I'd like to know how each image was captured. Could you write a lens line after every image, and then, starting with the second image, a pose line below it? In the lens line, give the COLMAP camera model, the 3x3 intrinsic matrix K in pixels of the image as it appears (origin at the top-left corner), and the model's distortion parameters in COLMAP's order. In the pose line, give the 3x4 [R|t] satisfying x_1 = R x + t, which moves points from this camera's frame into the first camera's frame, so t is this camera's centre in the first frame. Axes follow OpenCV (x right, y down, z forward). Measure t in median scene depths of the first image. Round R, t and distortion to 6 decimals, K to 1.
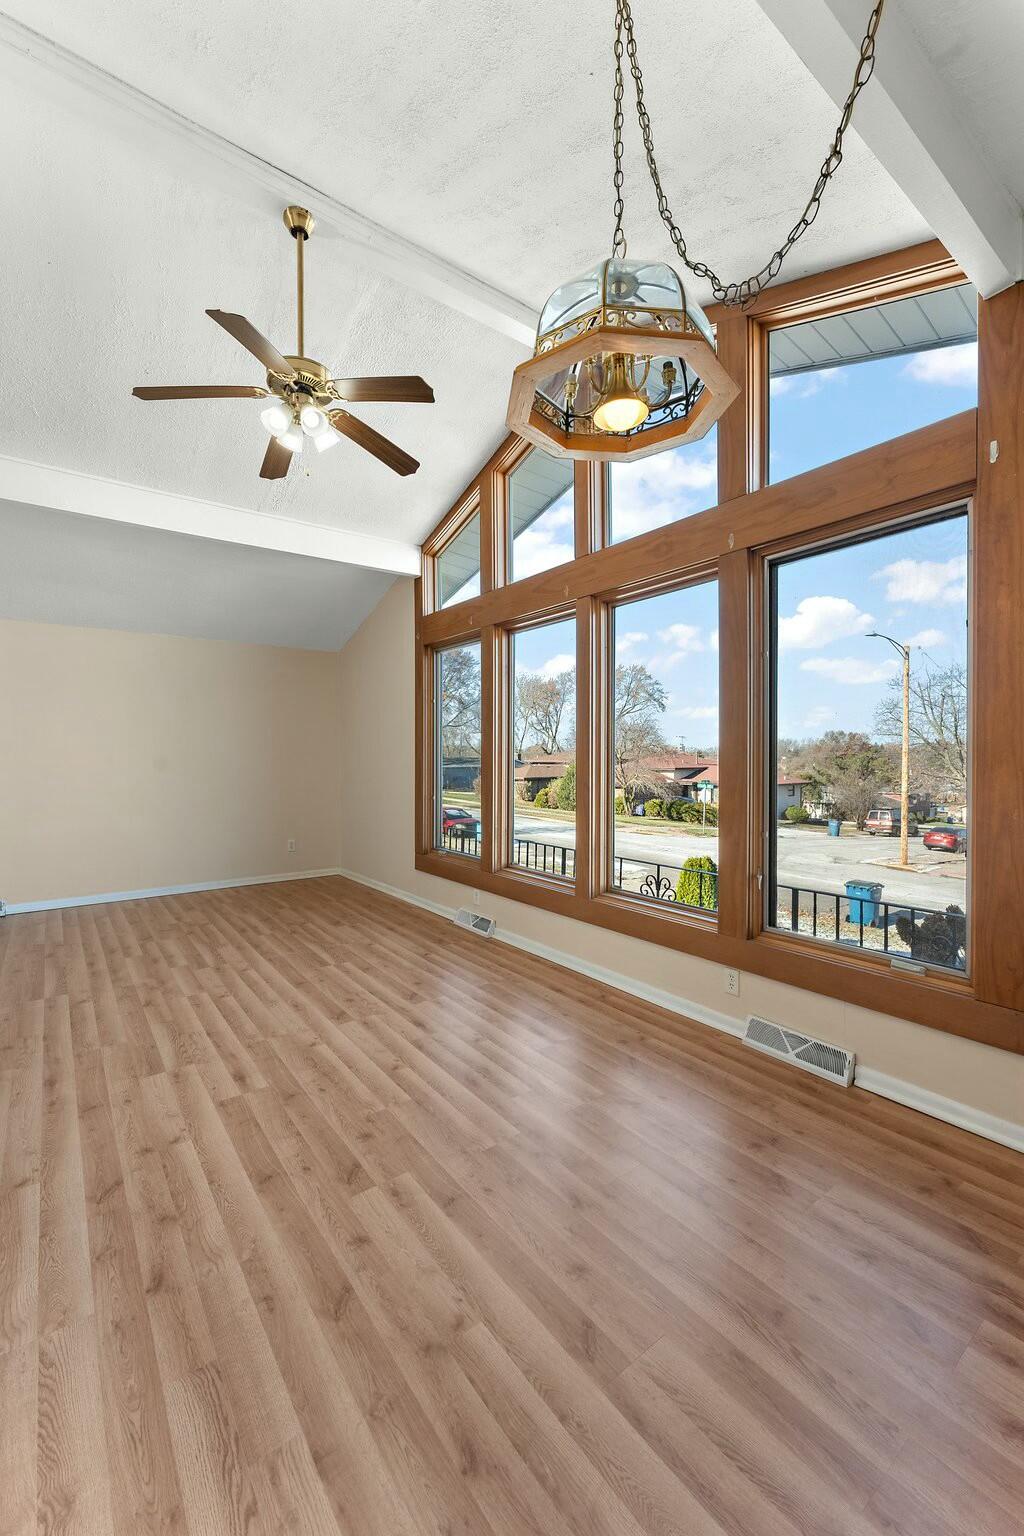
lens RADIAL K [[618.8, 0, 512.6], [0, 618.8, 761.0], [0, 0, 1]] dist [0.000819, 0.000781]
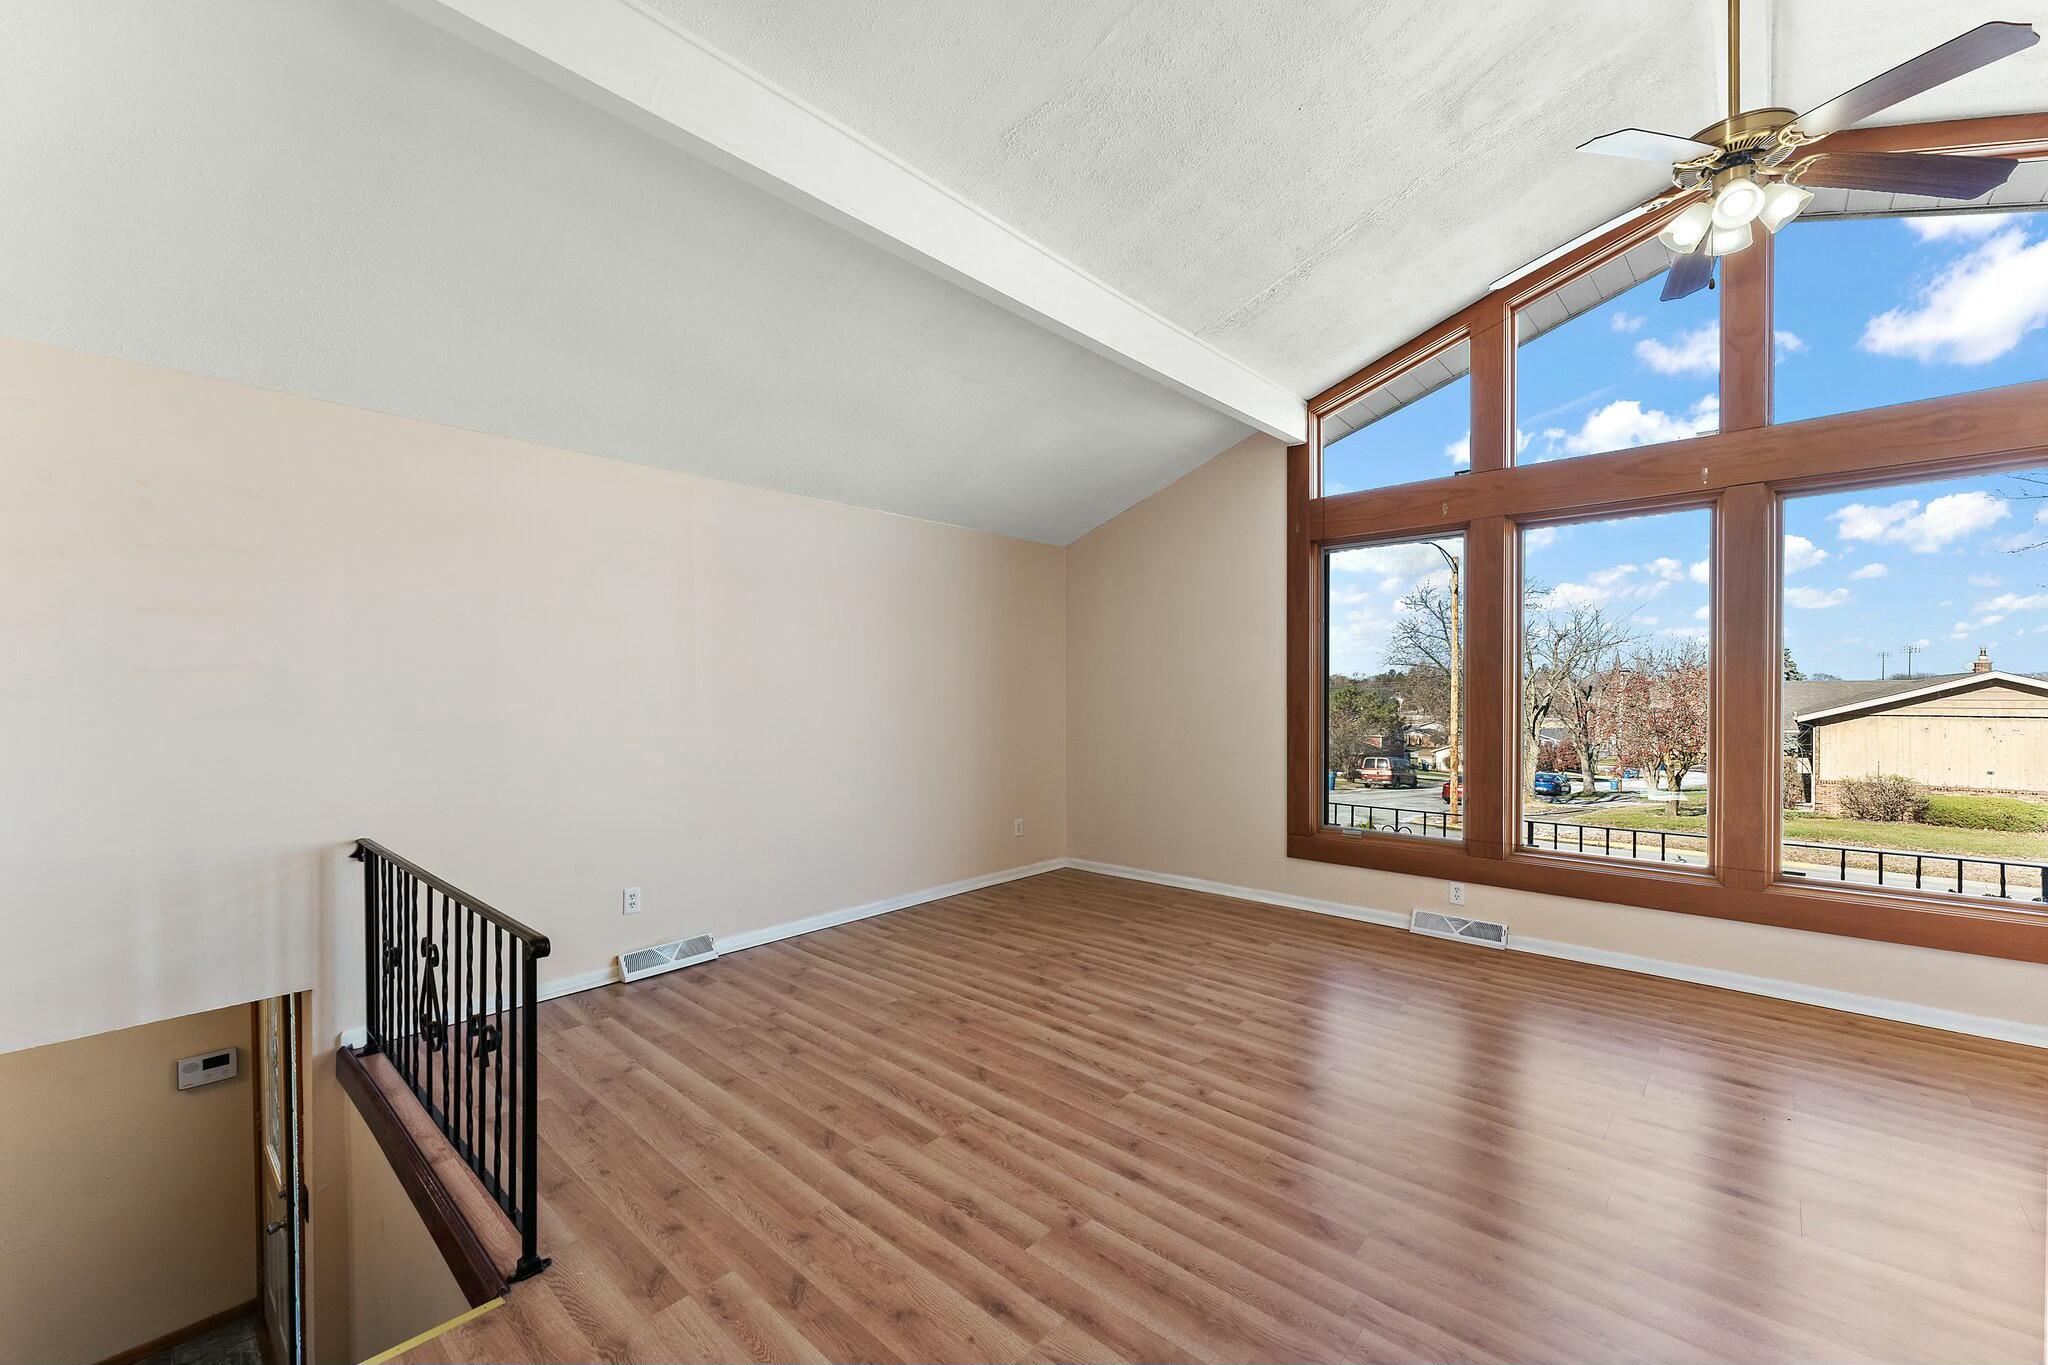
lens RADIAL K [[825.1, 0, 1013.5], [0, 825.1, 703.3], [0, 0, 1]] dist [0.000819, 0.000781]
pose [[0.982701, -0.003179, 0.185172, -0.913743], [0.001641, 0.999963, 0.008459, -0.012787], [-0.185192, -0.008009, 0.982670, 0.188375]]
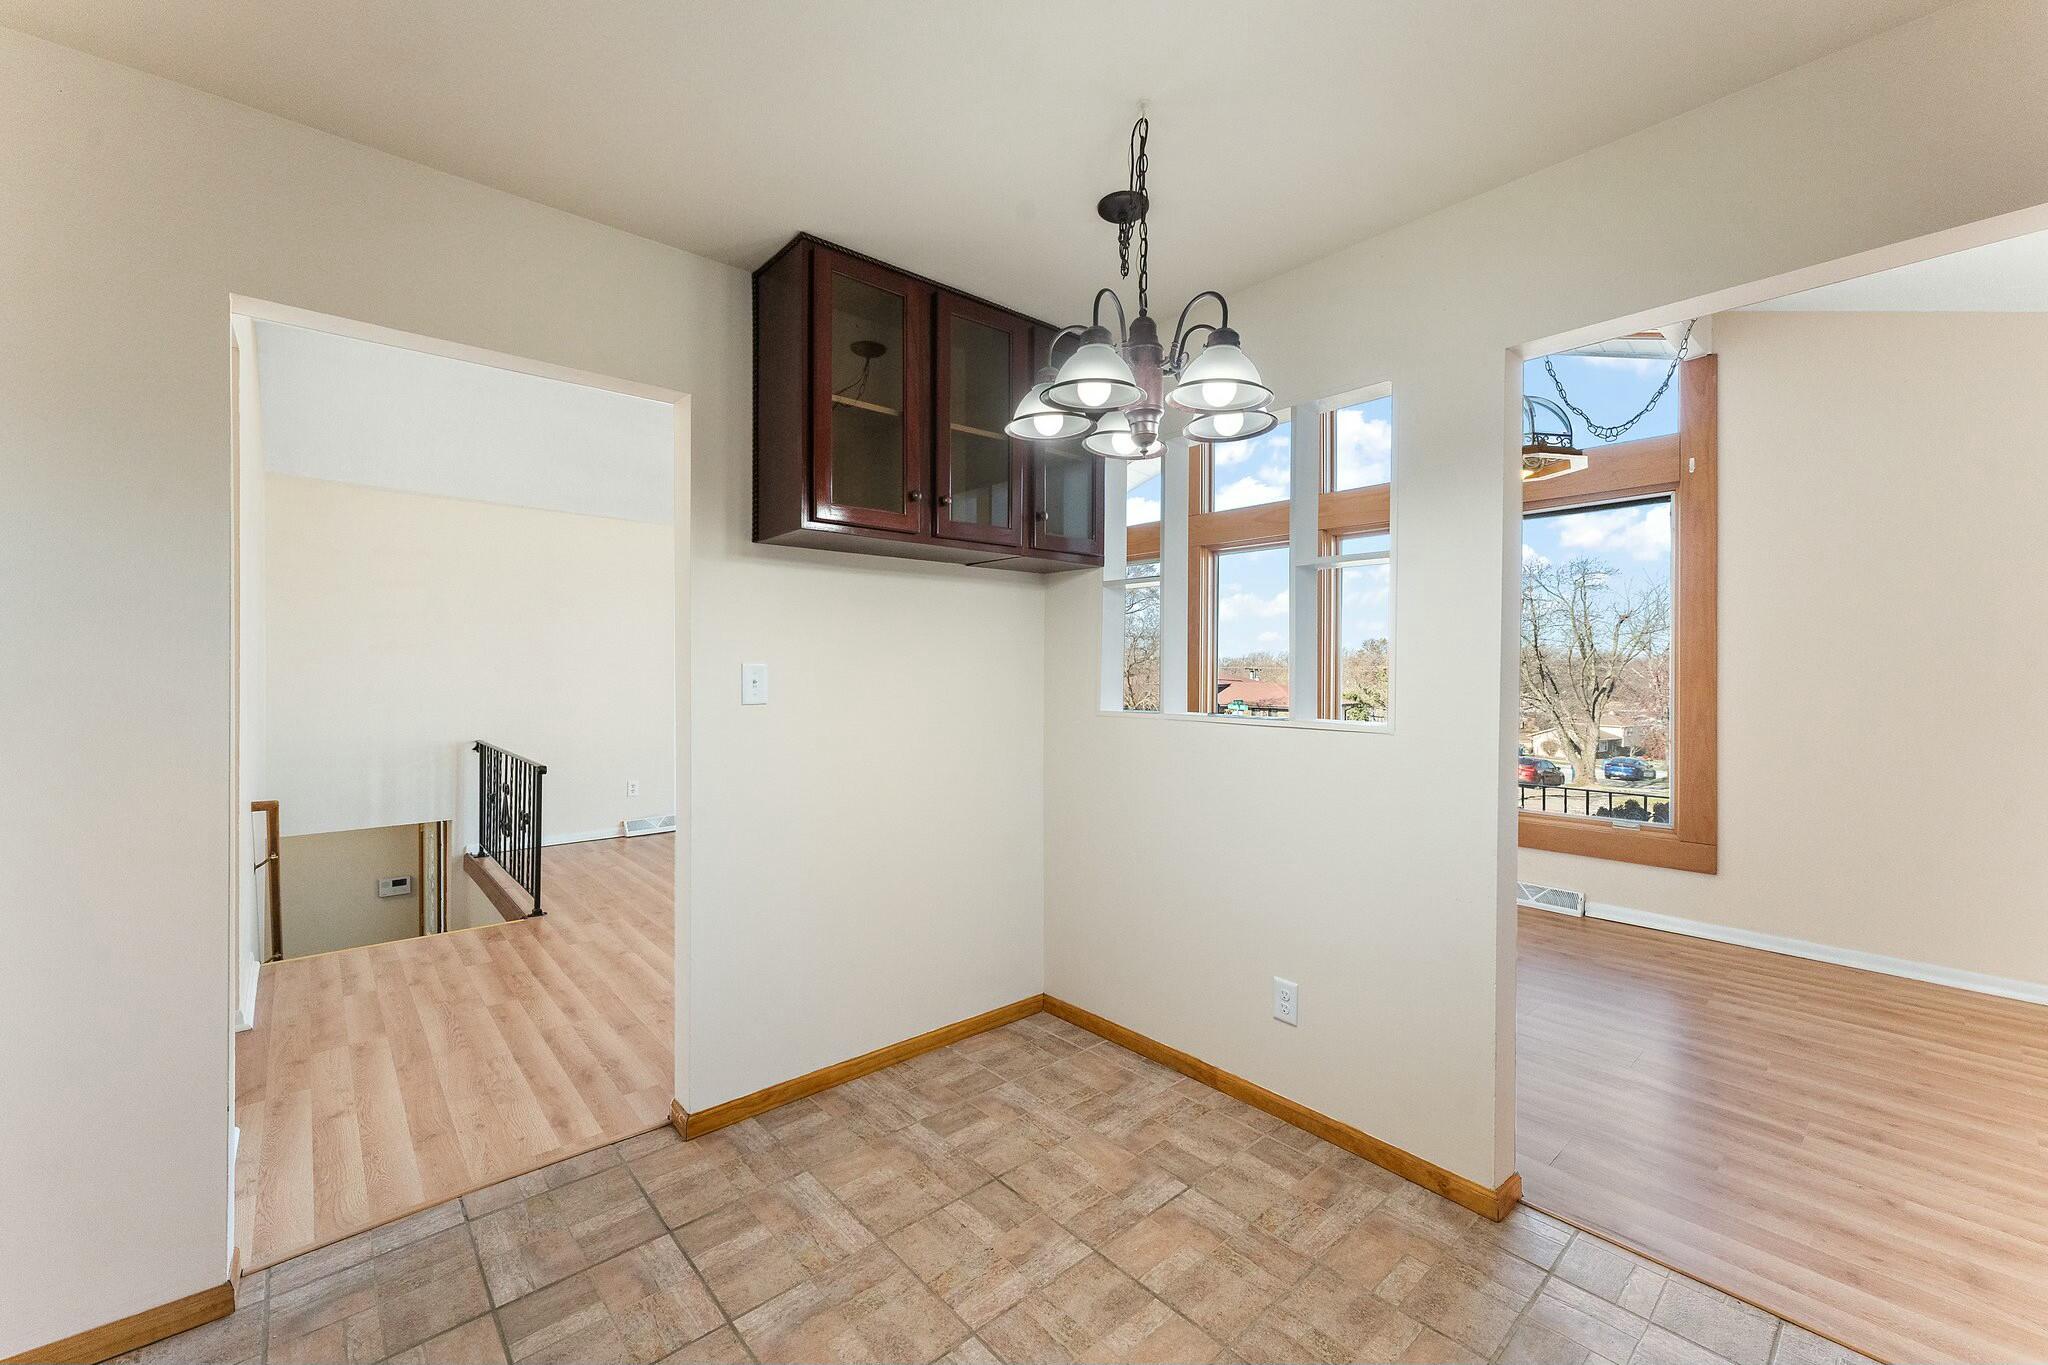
lens RADIAL K [[825.1, 0, 1021.7], [0, 825.1, 670.1], [0, 0, 1]] dist [0.000819, 0.000781]
pose [[0.996939, 0.006162, 0.077946, -0.533099], [-0.005708, 0.999965, -0.006052, 0.003616], [-0.077980, 0.005589, 0.996939, -0.458316]]
